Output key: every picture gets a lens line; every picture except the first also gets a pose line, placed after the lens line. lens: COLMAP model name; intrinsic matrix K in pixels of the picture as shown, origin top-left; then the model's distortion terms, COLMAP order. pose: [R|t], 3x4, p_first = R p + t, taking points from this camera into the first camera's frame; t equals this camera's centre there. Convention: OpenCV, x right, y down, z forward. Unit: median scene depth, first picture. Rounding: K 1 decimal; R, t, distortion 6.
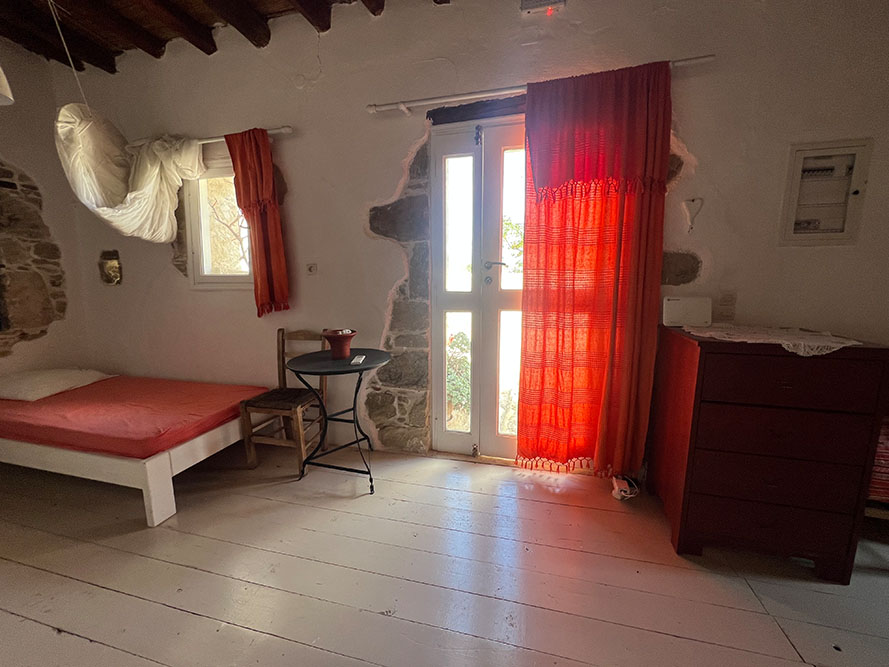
lens RADIAL K [[354.5, 0, 444.5], [0, 354.5, 333.5], [0, 0, 1]] dist [0.000576, 0.000372]
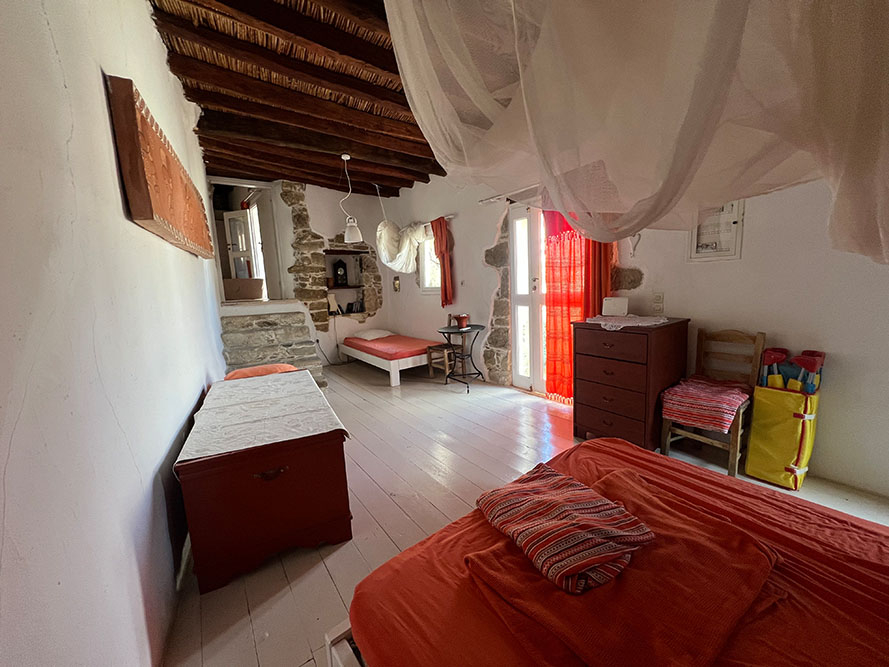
lens RADIAL K [[354.5, 0, 444.5], [0, 354.5, 333.5], [0, 0, 1]] dist [0.000576, 0.000372]
pose [[0.763014, 0.056656, -0.643894, 0.842045], [-0.042825, 0.998394, 0.037100, 0.024340], [0.644962, -0.000733, 0.764214, -0.560725]]
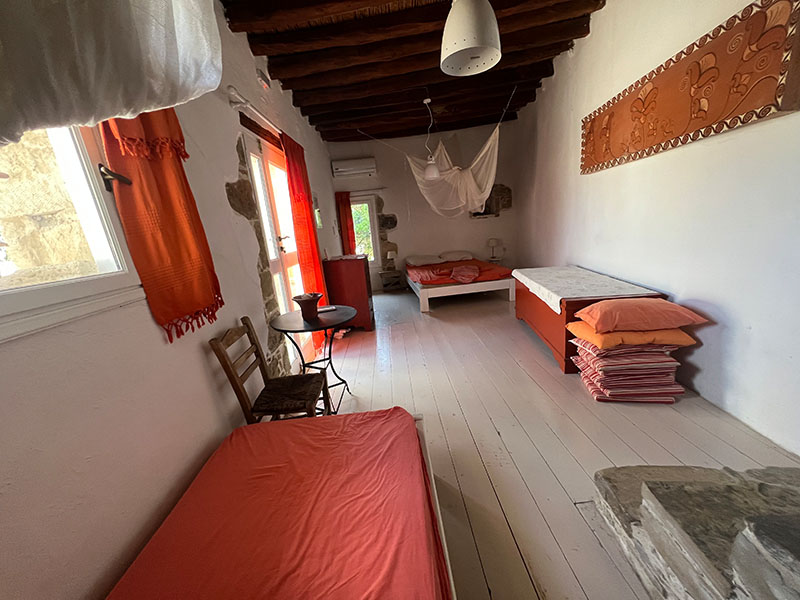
lens RADIAL K [[319.0, 0, 400.0], [0, 319.0, 300.0], [0, 0, 1]] dist [0.000576, 0.000372]
pose [[-0.289511, -0.192133, 0.937693, -1.194143], [0.242723, 0.932889, 0.266089, -0.170122], [-0.925888, 0.304635, -0.223446, 0.835969]]
